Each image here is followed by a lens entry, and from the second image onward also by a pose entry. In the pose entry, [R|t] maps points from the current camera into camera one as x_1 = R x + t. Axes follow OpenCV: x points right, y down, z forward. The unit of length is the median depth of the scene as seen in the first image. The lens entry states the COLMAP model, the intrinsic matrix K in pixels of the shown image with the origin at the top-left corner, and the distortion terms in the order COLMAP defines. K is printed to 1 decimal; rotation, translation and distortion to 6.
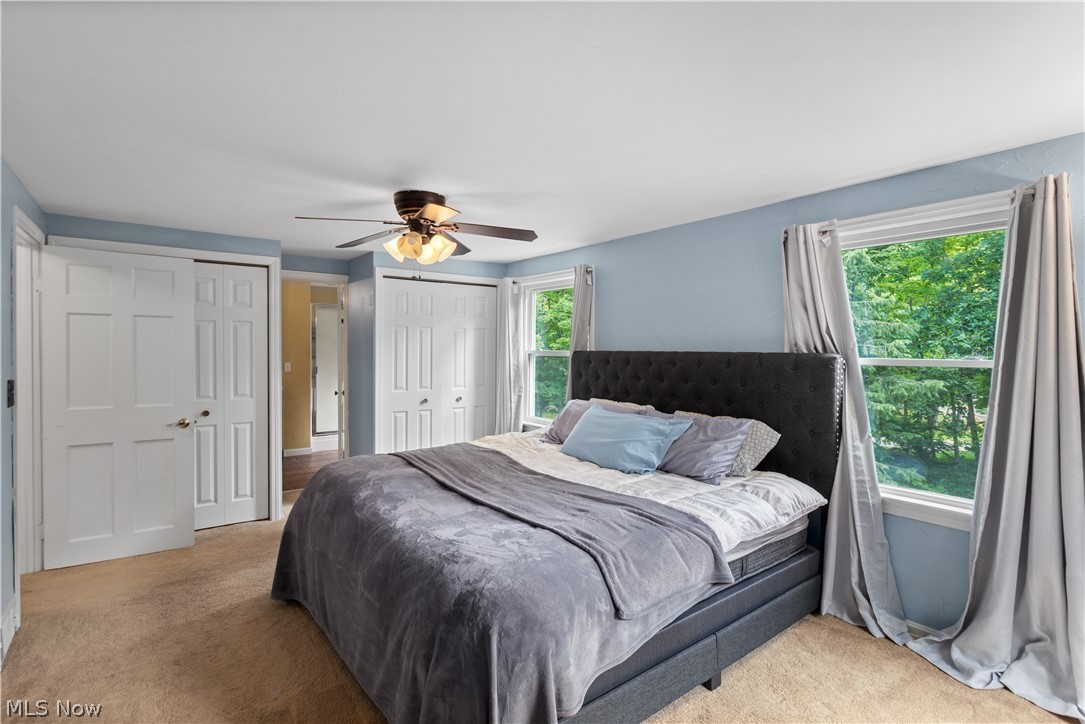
lens RADIAL K [[523.8, 0, 542.5], [0, 523.8, 362.0], [0, 0, 1]] dist [-0.015776, 0.000028]
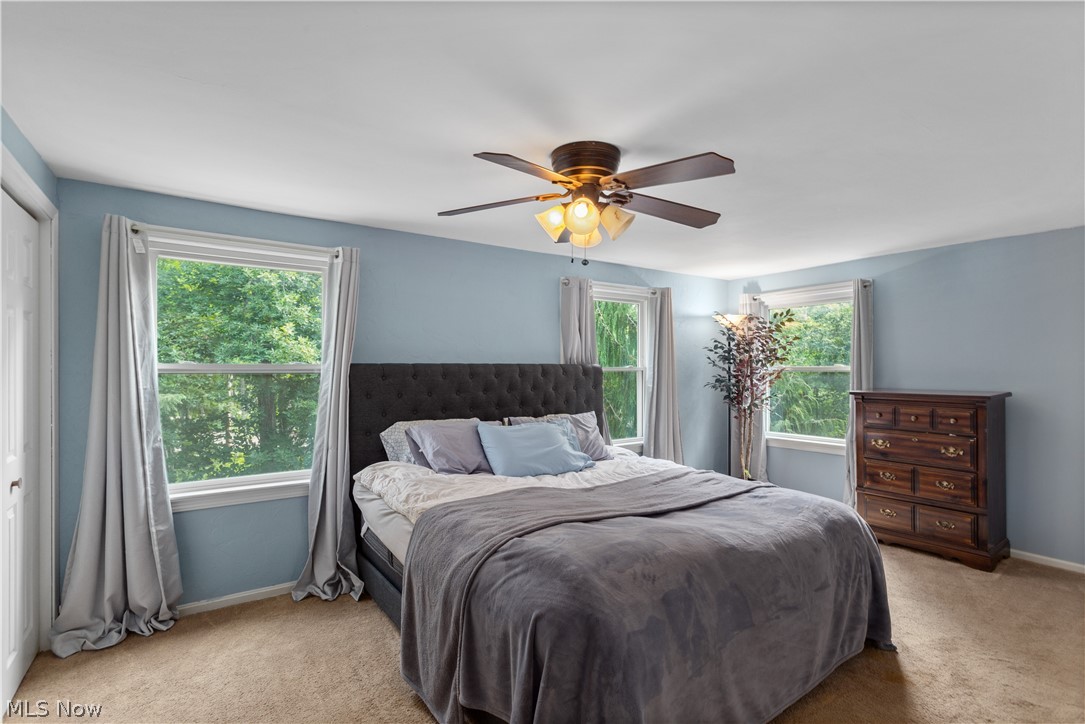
lens RADIAL K [[523.8, 0, 542.5], [0, 523.8, 362.0], [0, 0, 1]] dist [-0.015776, 0.000028]
pose [[0.038014, 0.004631, 0.999266, -0.748156], [0.026759, 0.999626, -0.005651, -0.012857], [-0.998919, 0.026954, 0.037875, 0.799861]]
